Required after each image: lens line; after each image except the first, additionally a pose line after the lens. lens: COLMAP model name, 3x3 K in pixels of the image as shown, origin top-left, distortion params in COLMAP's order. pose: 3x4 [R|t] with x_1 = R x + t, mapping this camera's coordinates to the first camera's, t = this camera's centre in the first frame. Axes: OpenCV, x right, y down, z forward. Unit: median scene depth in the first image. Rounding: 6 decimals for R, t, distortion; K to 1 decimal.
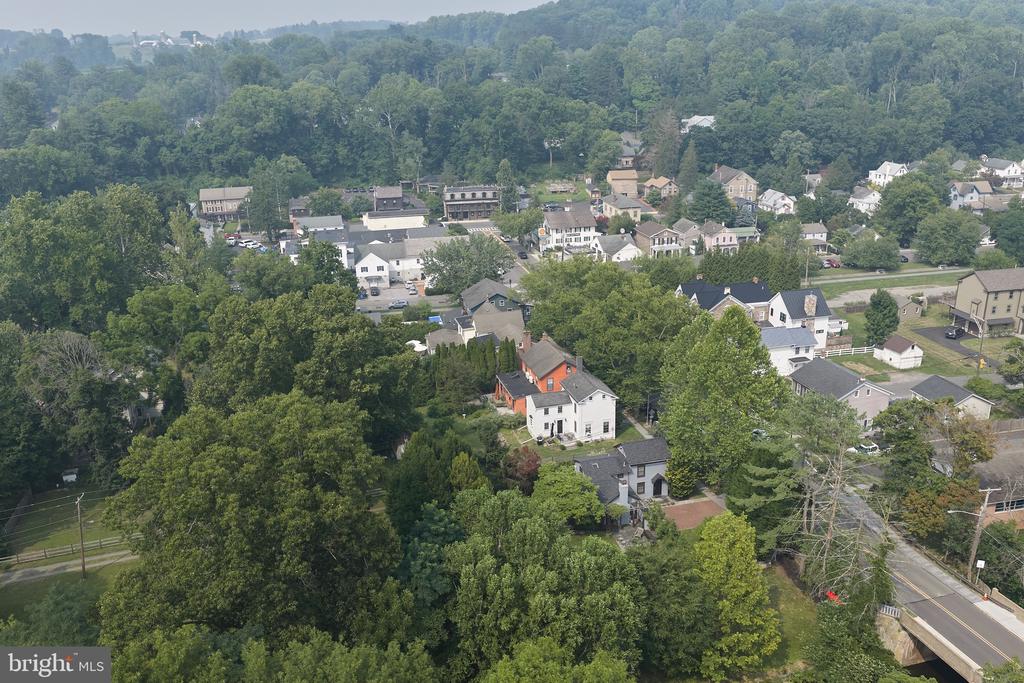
lens RADIAL K [[841.0, 0, 511.3], [0, 841.0, 351.2], [0, 0, 1]] dist [0.008618, -0.010882]
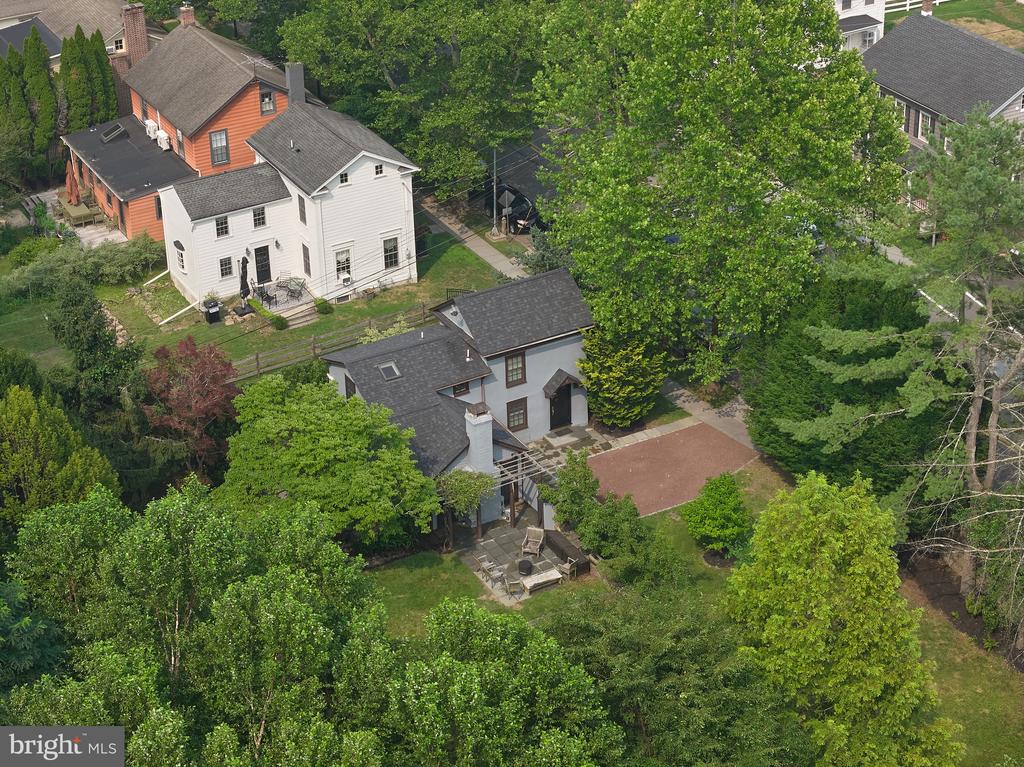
lens RADIAL K [[2037.7, 0, 512.0], [0, 2037.7, 383.5], [0, 0, 1]] dist [-0.175471, 0.397027]
pose [[0.971588, -0.117454, 0.205477, -0.021032], [0.081324, 0.980987, 0.176213, -0.004139], [-0.222268, -0.154497, 0.962667, 0.125175]]
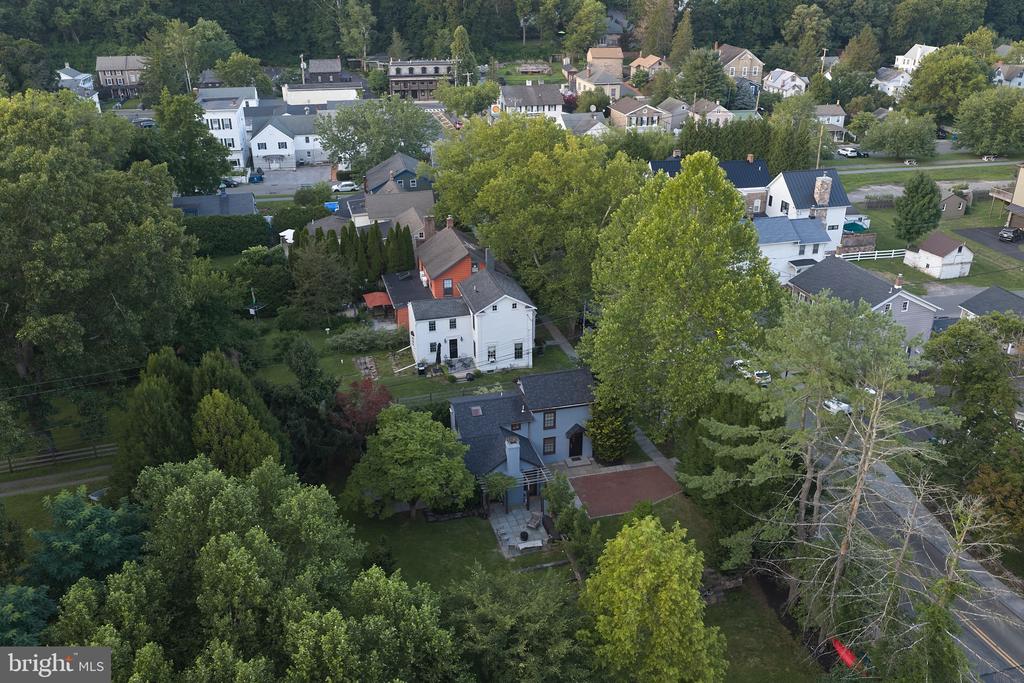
lens RADIAL K [[841.0, 0, 511.3], [0, 841.0, 351.2], [0, 0, 1]] dist [0.008618, -0.010882]
pose [[0.999818, 0.019067, 0.000190, 0.097261], [-0.018998, 0.995294, 0.095023, 0.023401], [0.001623, -0.095009, 0.995475, 0.287832]]
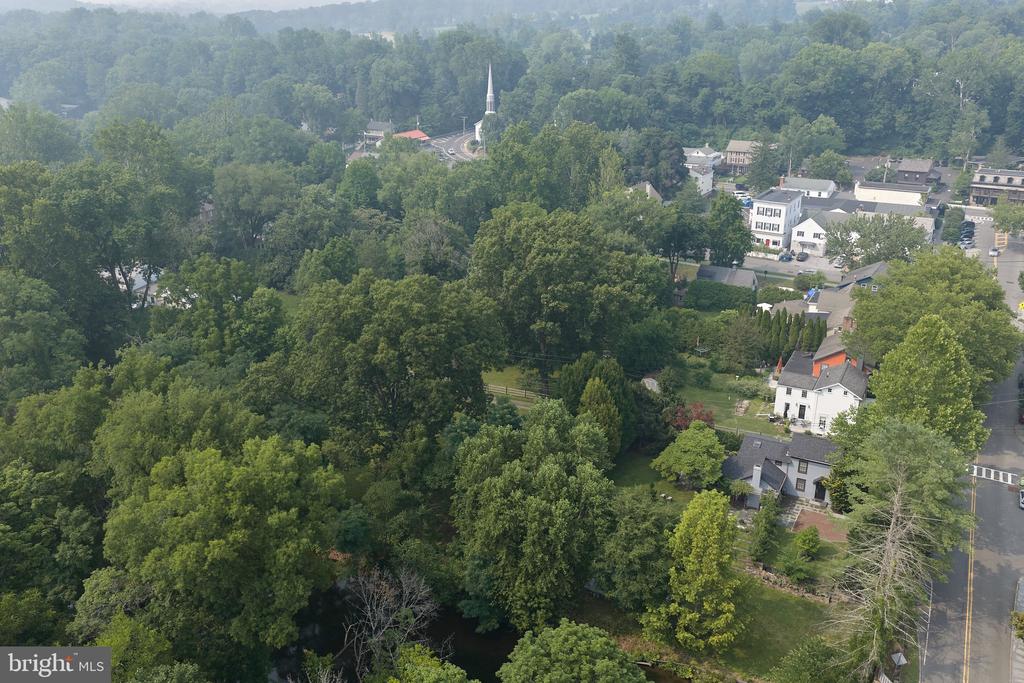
lens RADIAL K [[849.0, 0, 522.1], [0, 849.0, 343.9], [0, 0, 1]] dist [0.000784, 0.003706]
pose [[0.727939, 0.259297, -0.634721, 0.387043], [-0.236614, 0.963864, 0.122394, -0.025556], [0.643521, 0.061089, 0.762987, 0.048462]]
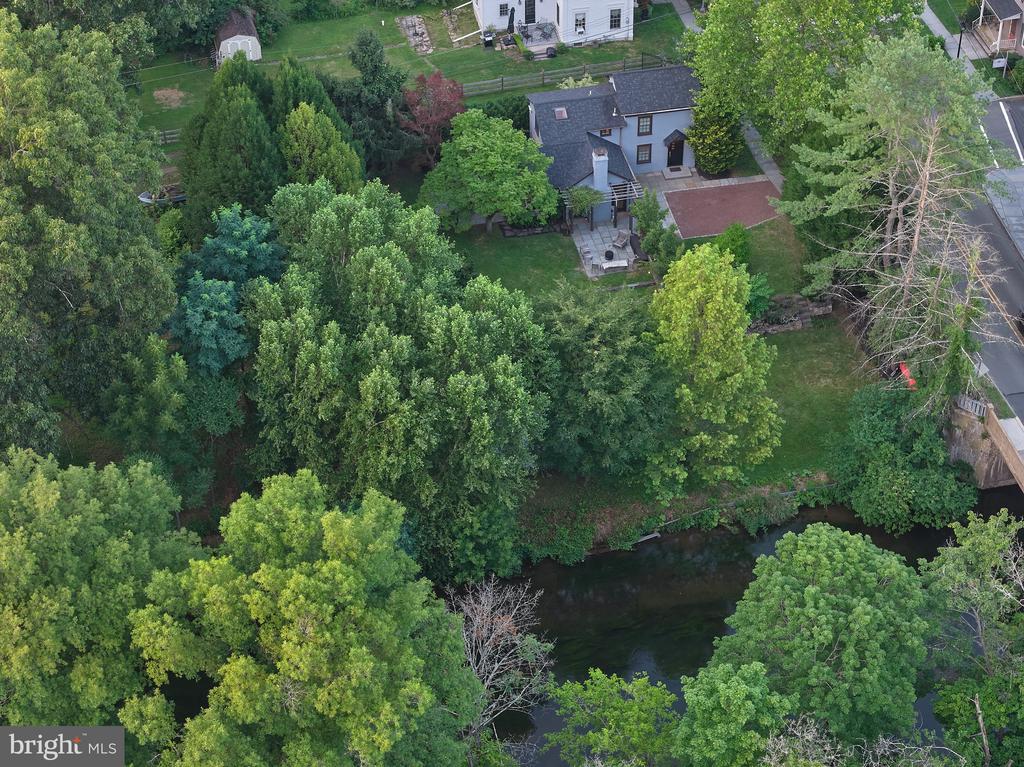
lens RADIAL K [[2037.7, 0, 512.0], [0, 2037.7, 383.5], [0, 0, 1]] dist [-0.175471, 0.397027]
pose [[0.997624, 0.054173, -0.042562, 0.104422], [-0.034658, 0.928571, 0.369534, -0.149360], [0.059540, -0.367181, 0.928242, -0.241347]]
